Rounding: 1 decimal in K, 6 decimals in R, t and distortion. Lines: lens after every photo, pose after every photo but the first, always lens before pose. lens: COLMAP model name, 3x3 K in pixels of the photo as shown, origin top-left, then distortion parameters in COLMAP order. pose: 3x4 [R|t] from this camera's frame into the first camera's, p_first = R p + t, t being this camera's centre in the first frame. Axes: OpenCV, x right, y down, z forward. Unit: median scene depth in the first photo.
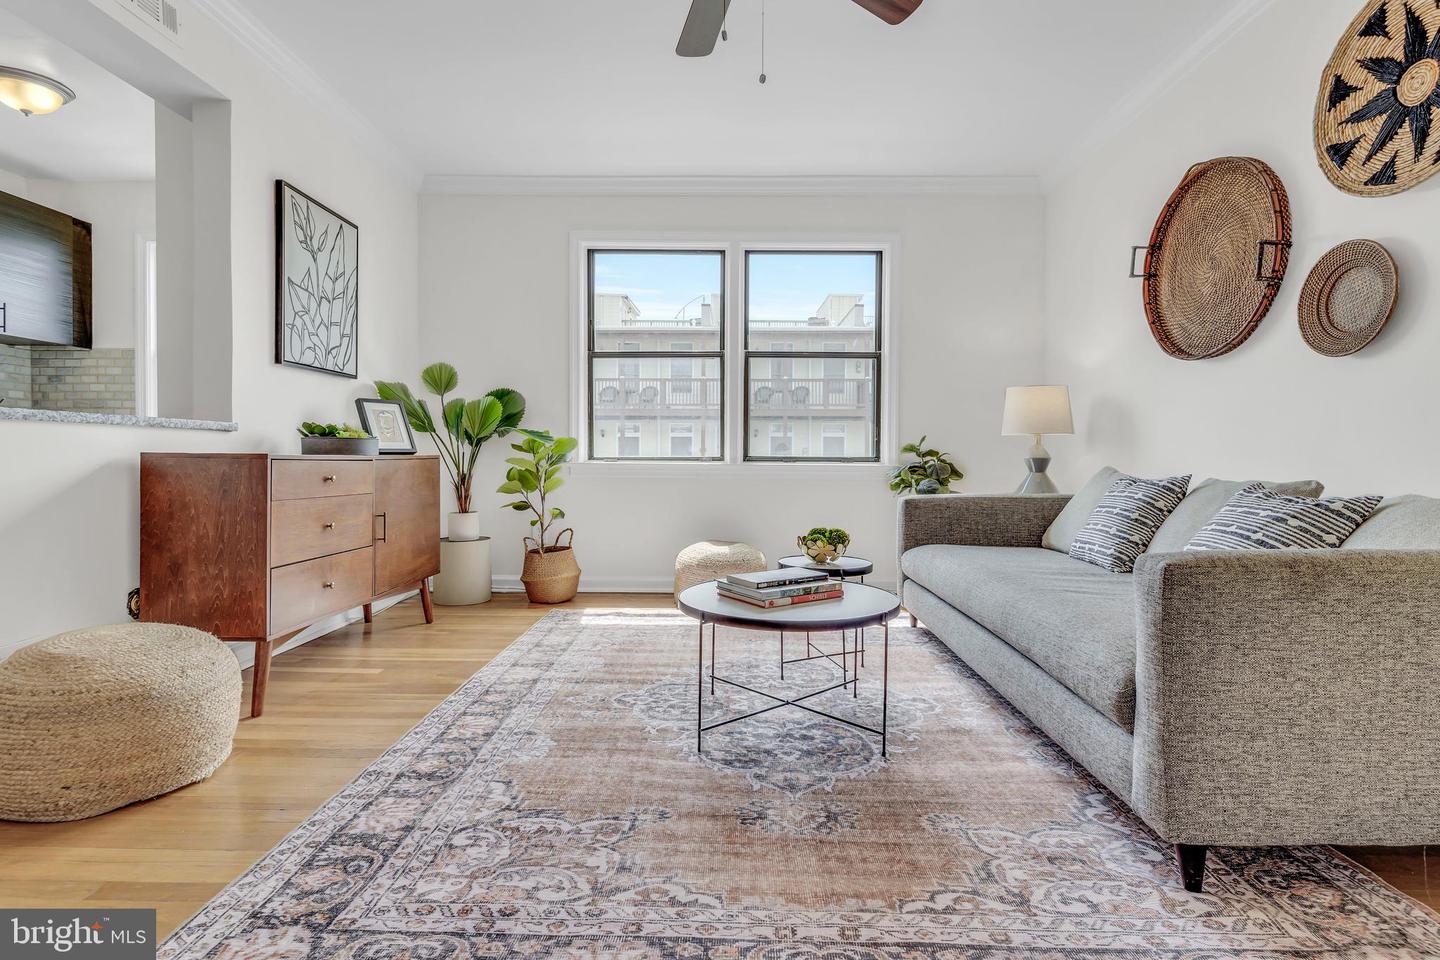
lens RADIAL K [[710.4, 0, 727.5], [0, 710.4, 467.2], [0, 0, 1]] dist [0.000845, -0.000117]
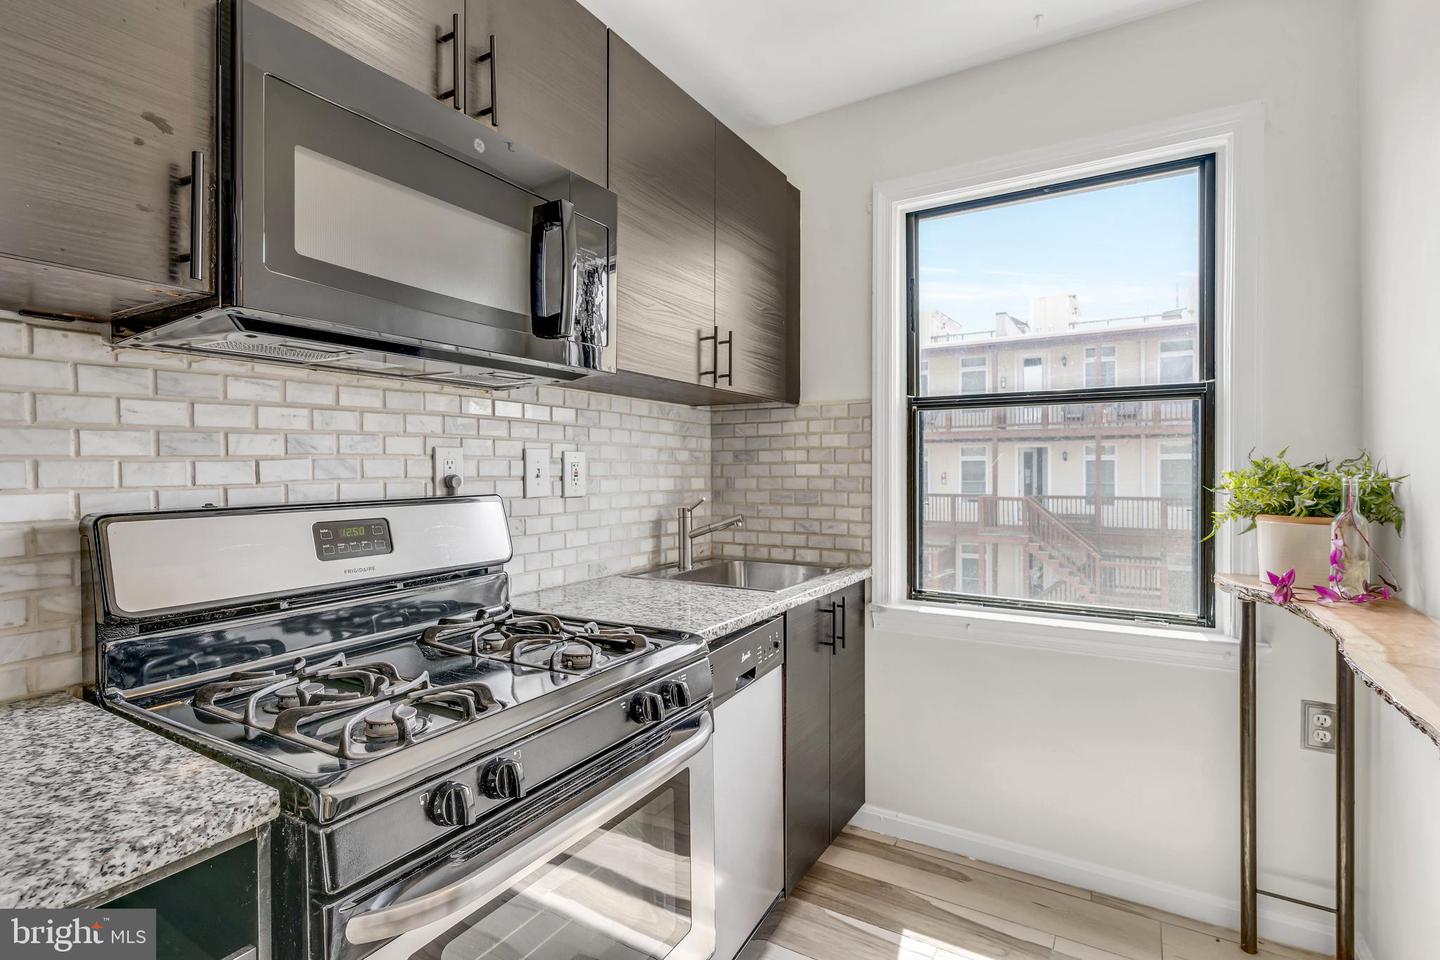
lens RADIAL K [[691.2, 0, 719.2], [0, 691.2, 471.3], [0, 0, 1]] dist [-0.001136, 0.003033]
pose [[0.863134, -0.003870, -0.504960, -1.188122], [-0.003213, 0.999908, -0.013157, -0.184721], [0.504965, 0.012979, 0.863042, 0.852838]]
